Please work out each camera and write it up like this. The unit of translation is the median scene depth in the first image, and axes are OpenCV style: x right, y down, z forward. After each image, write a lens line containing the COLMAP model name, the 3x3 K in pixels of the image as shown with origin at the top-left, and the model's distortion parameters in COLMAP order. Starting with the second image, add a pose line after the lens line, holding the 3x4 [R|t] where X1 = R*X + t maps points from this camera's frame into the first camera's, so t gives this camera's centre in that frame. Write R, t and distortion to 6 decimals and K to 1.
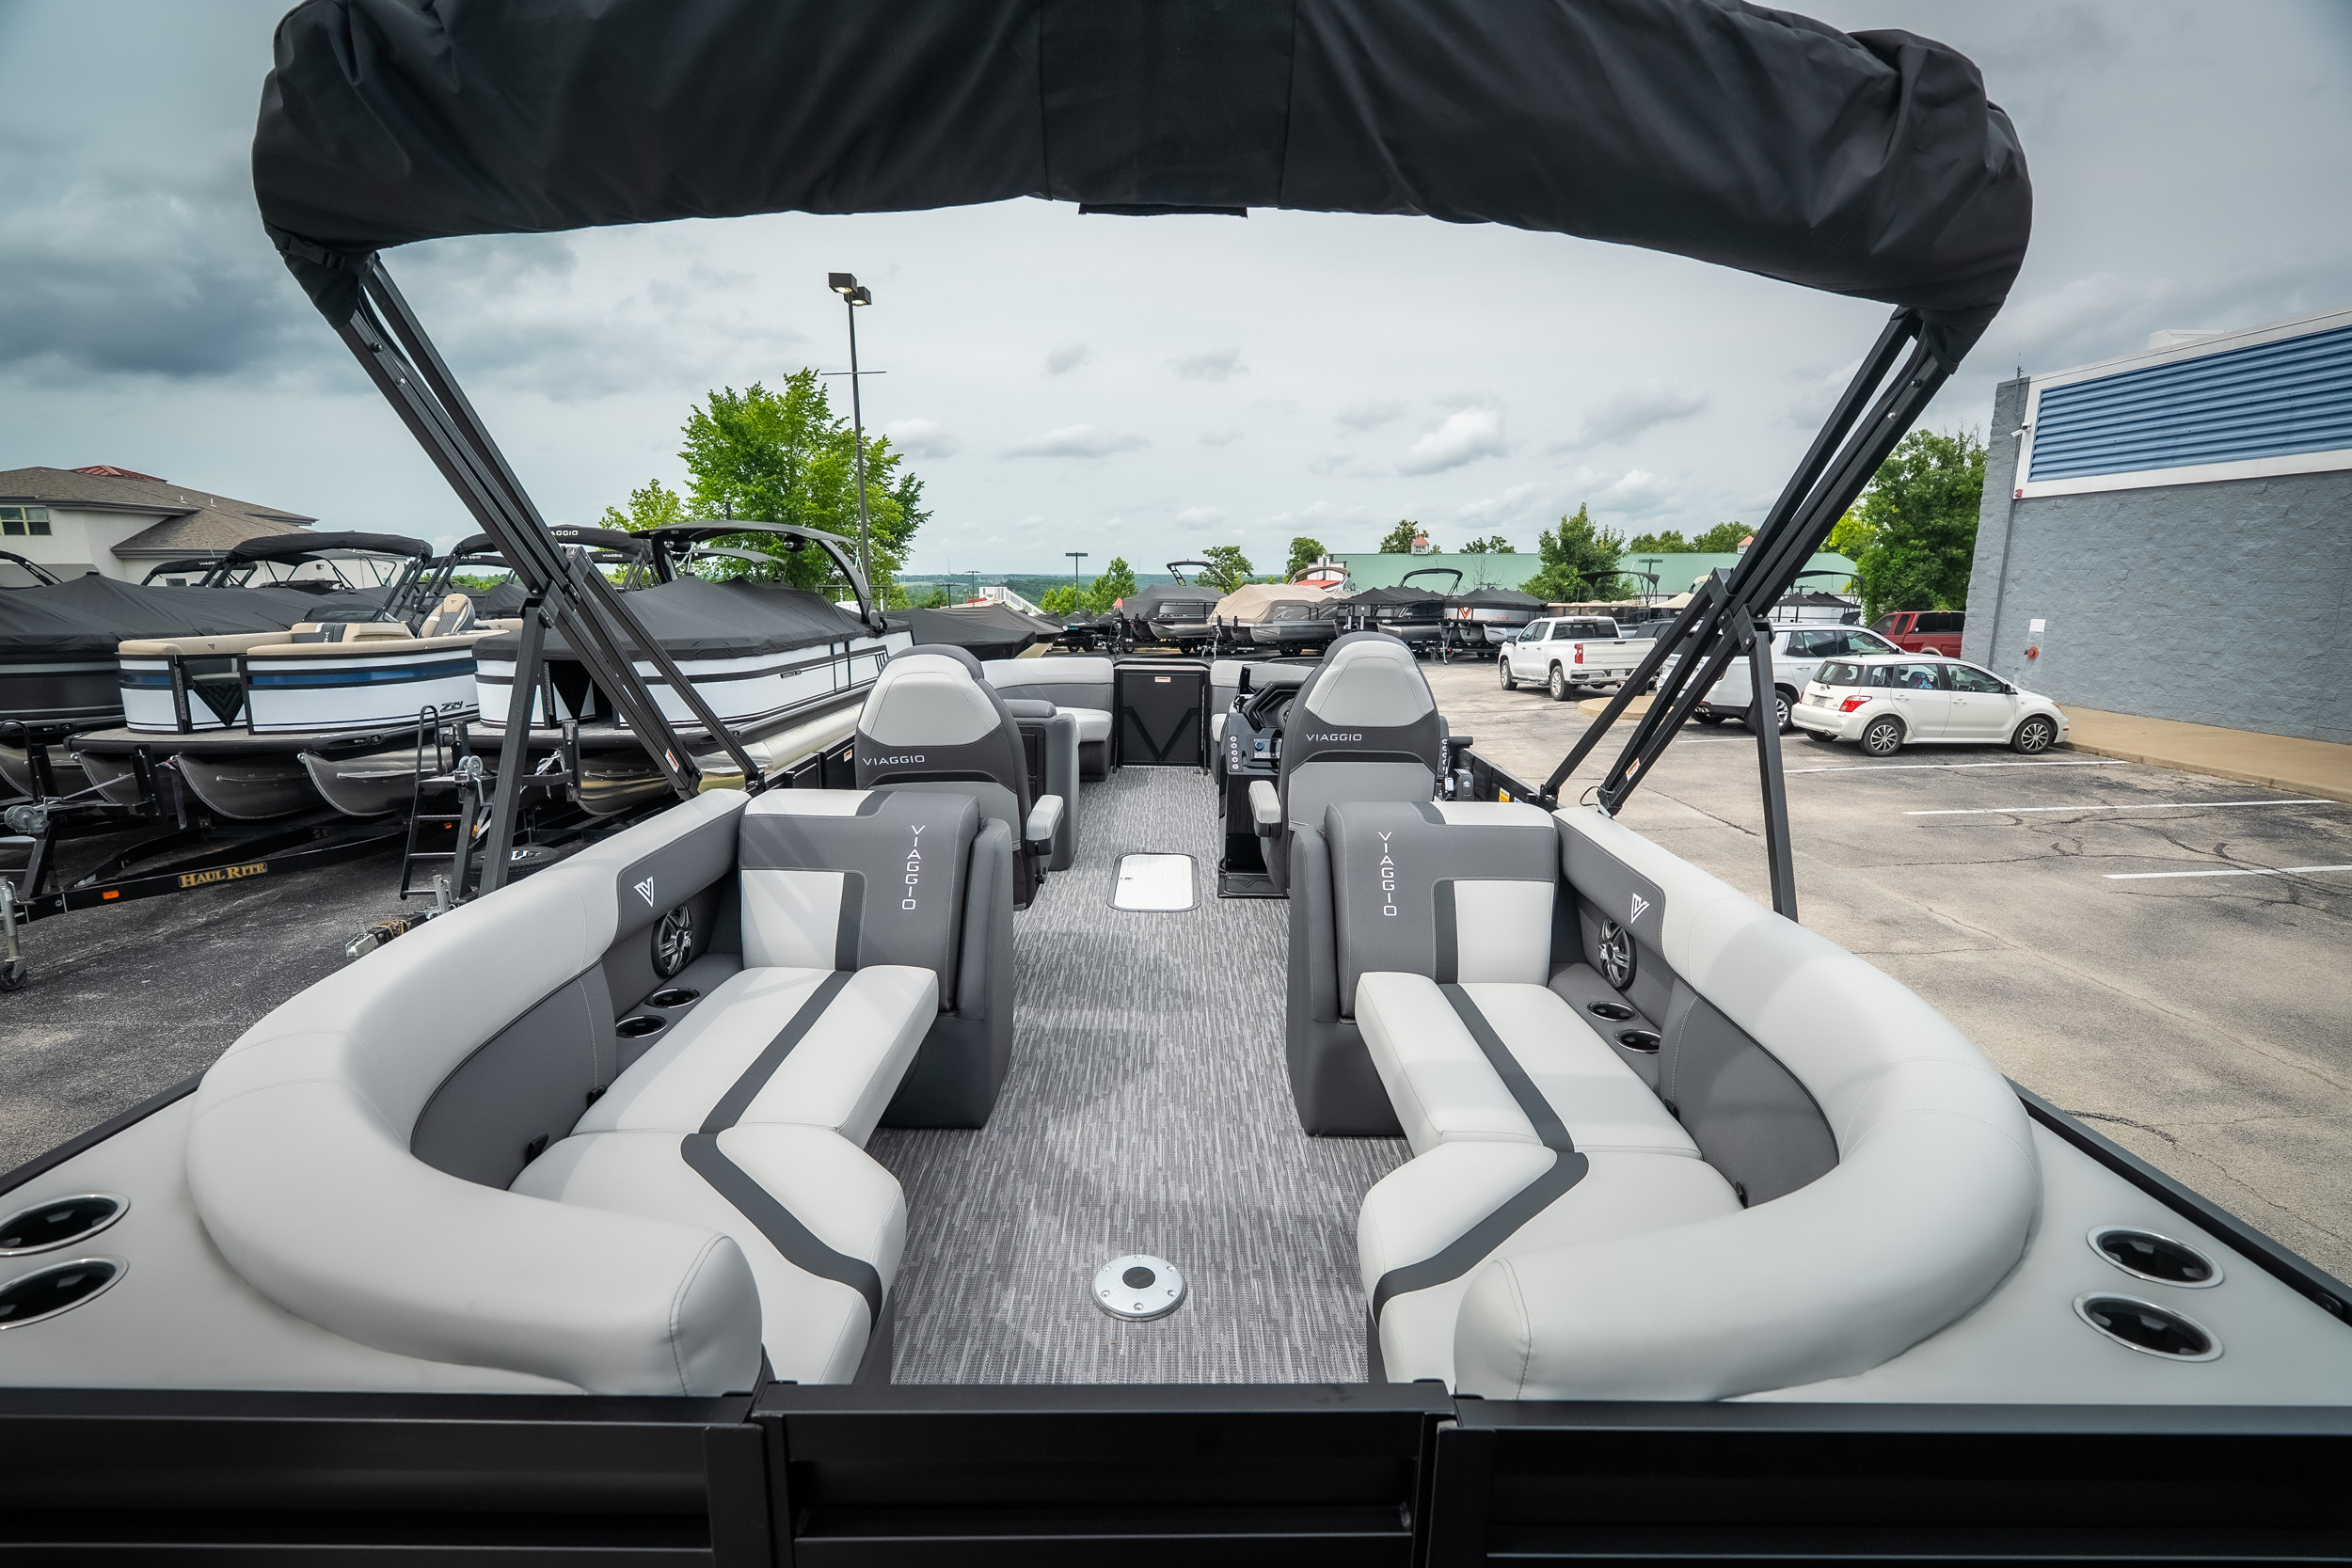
lens RADIAL K [[1054.1, 0, 1182.3], [0, 1054.1, 778.7], [0, 0, 1]] dist [-0.007378, 0.002524]
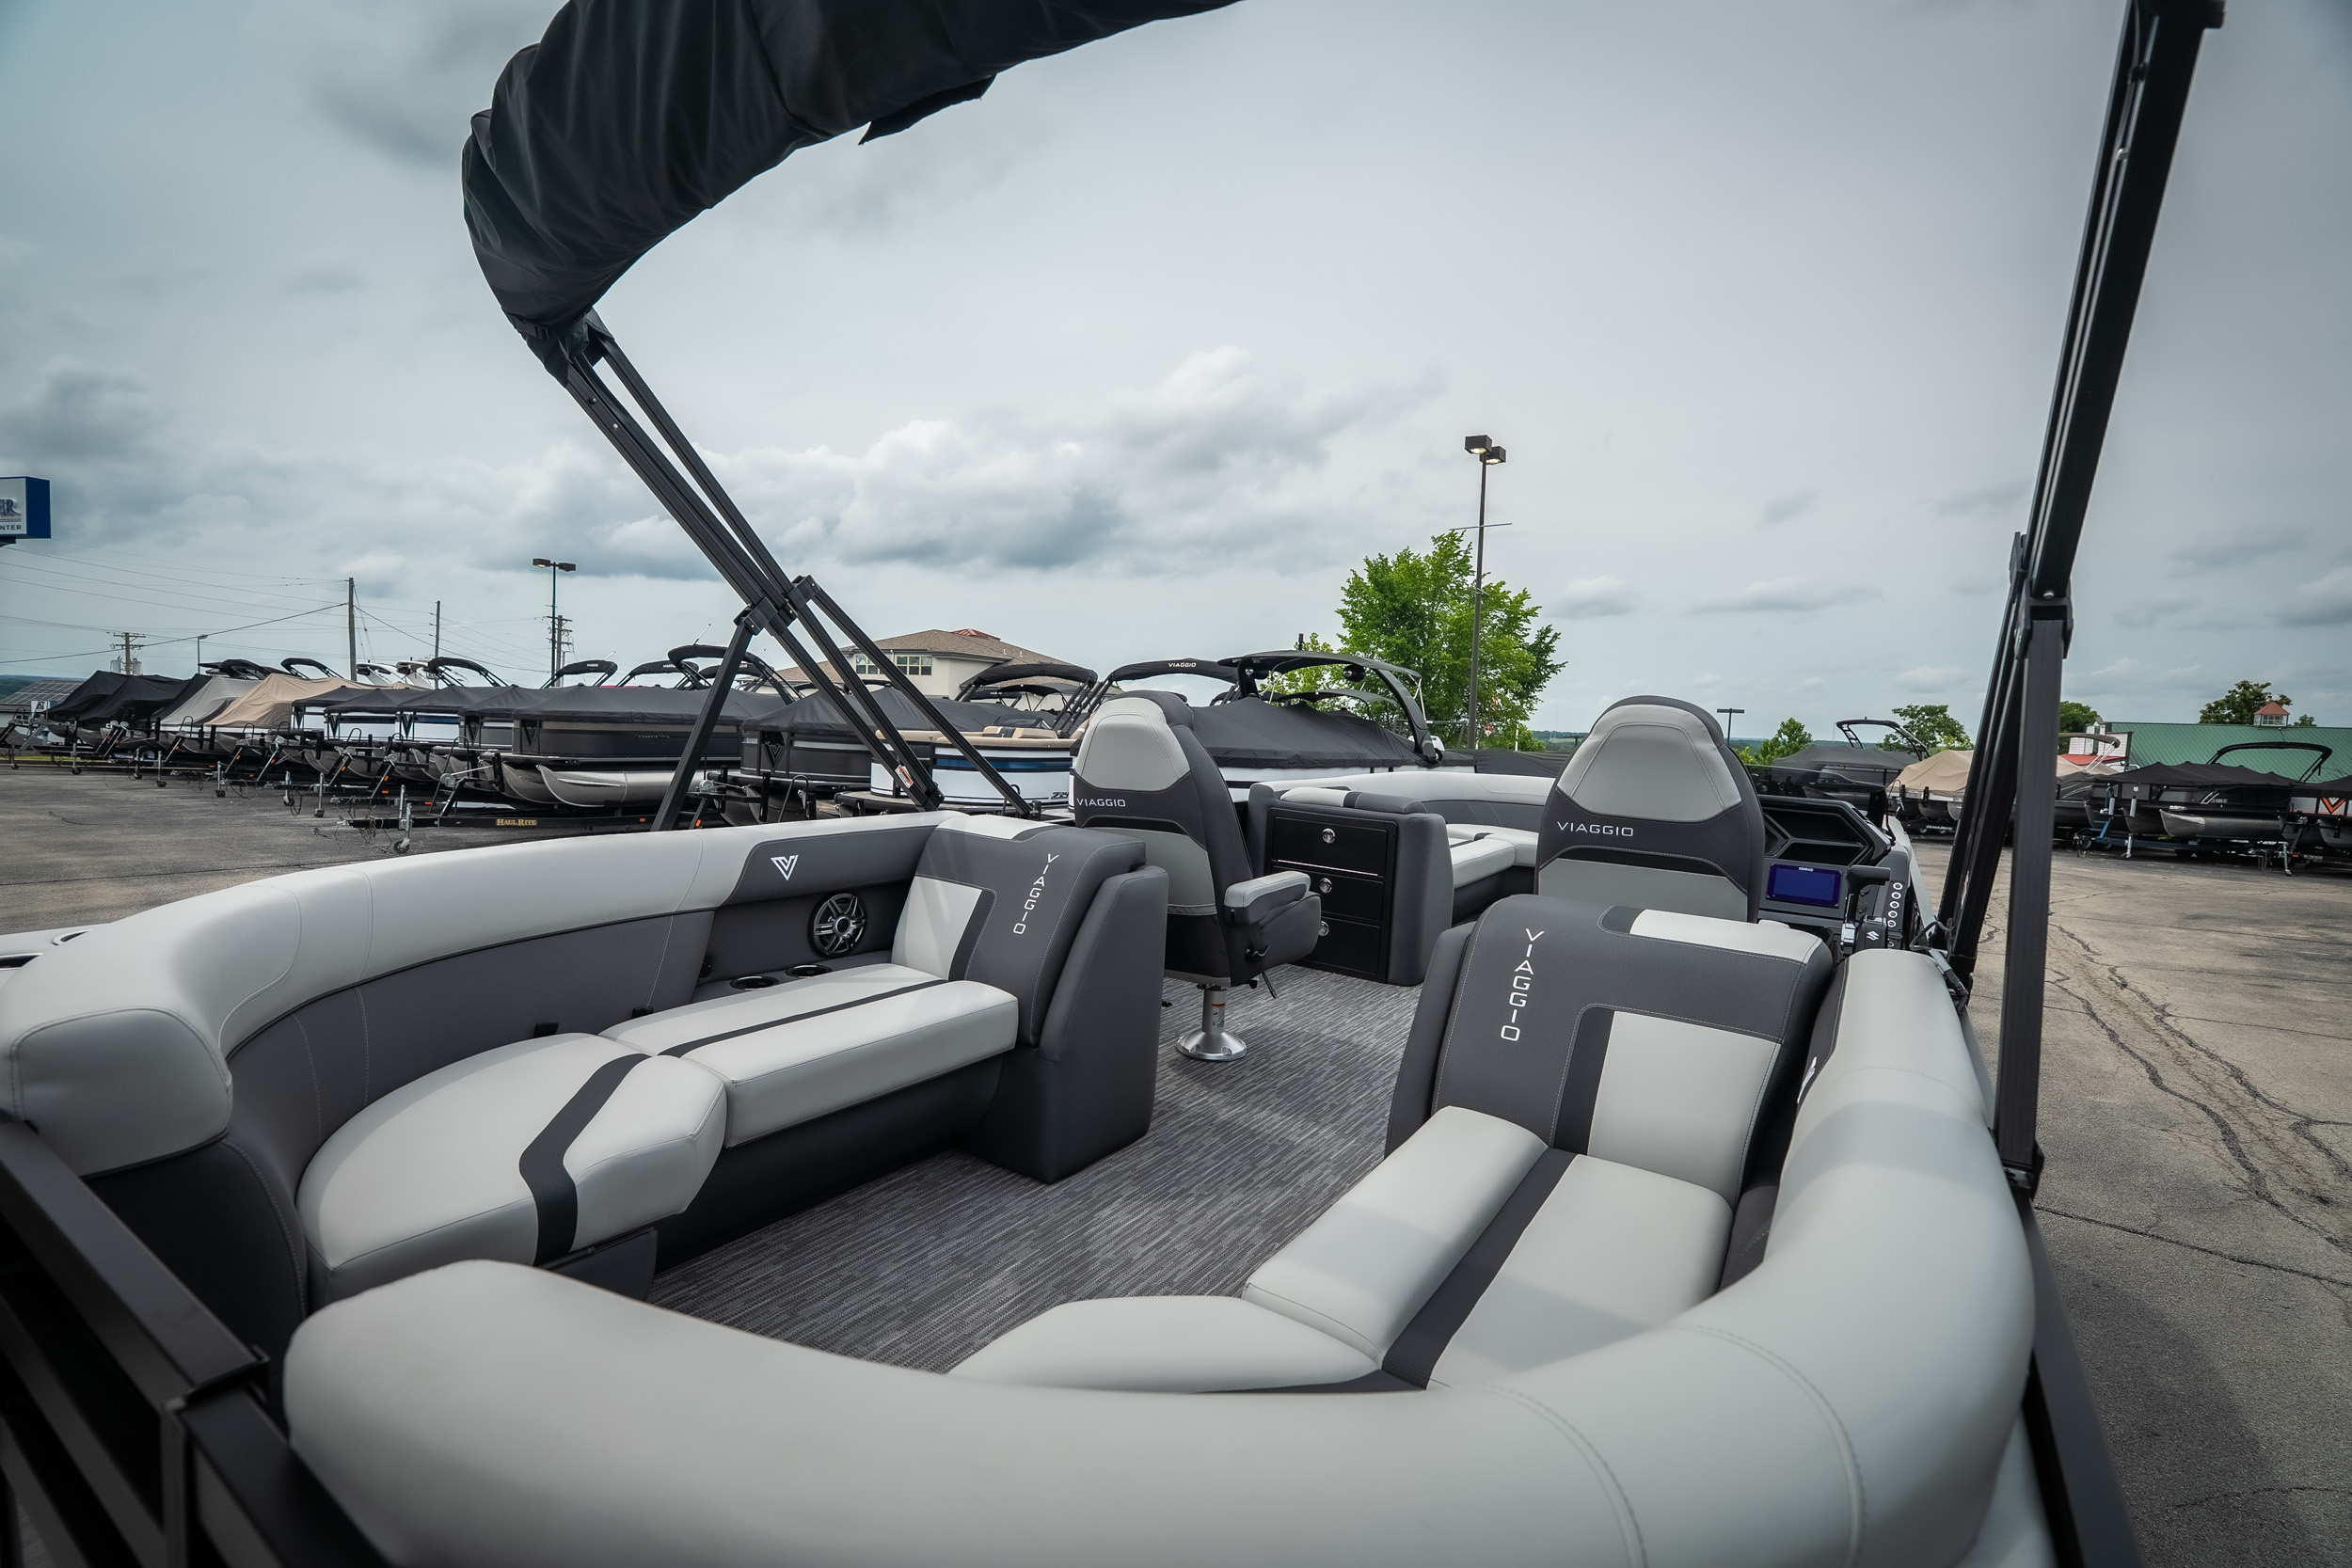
lens RADIAL K [[1054.1, 0, 1179.5], [0, 1054.1, 781.5], [0, 0, 1]] dist [-0.007378, 0.002524]
pose [[0.826352, 0.066200, -0.559250, 0.107476], [-0.144595, 0.984716, -0.097092, 0.015203], [0.544275, 0.161097, 0.823294, 0.065110]]
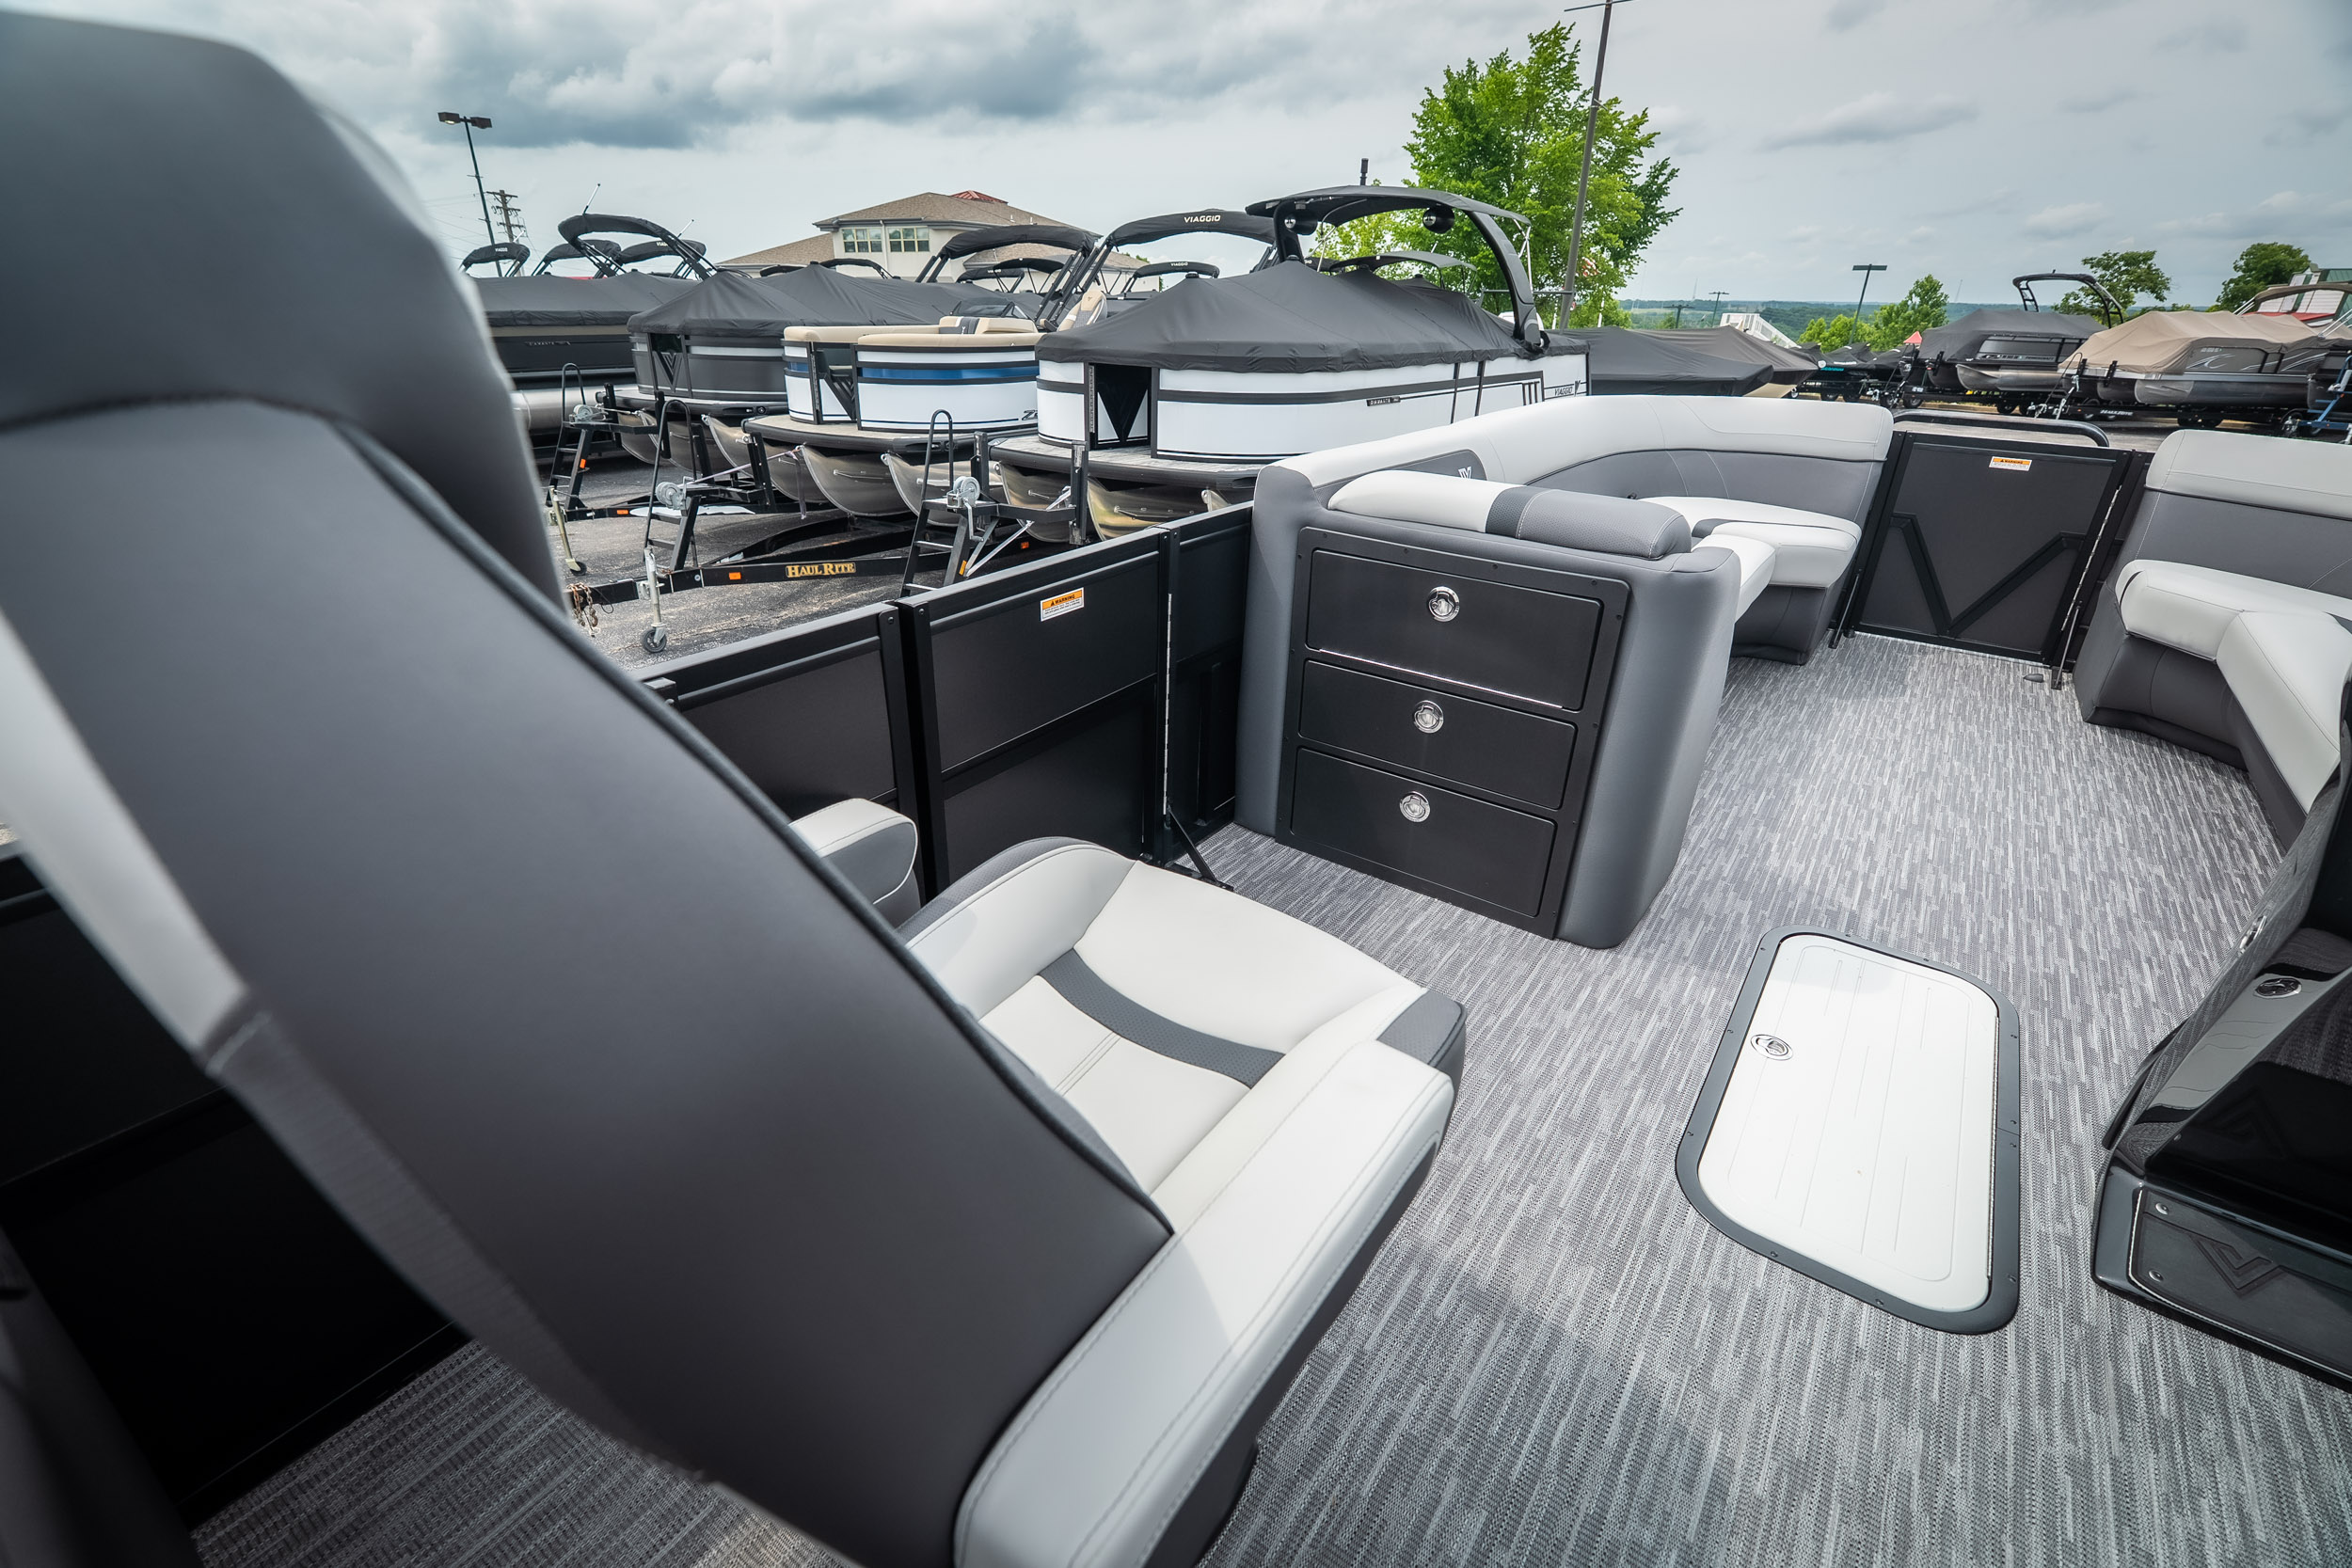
lens RADIAL K [[1054.1, 0, 1181.0], [0, 1054.1, 778.4], [0, 0, 1]] dist [-0.007378, 0.002524]
pose [[0.807144, 0.254193, -0.532826, -0.023168], [-0.122182, 0.954940, 0.270483, -0.030853], [0.577572, -0.153217, 0.801832, 0.298253]]
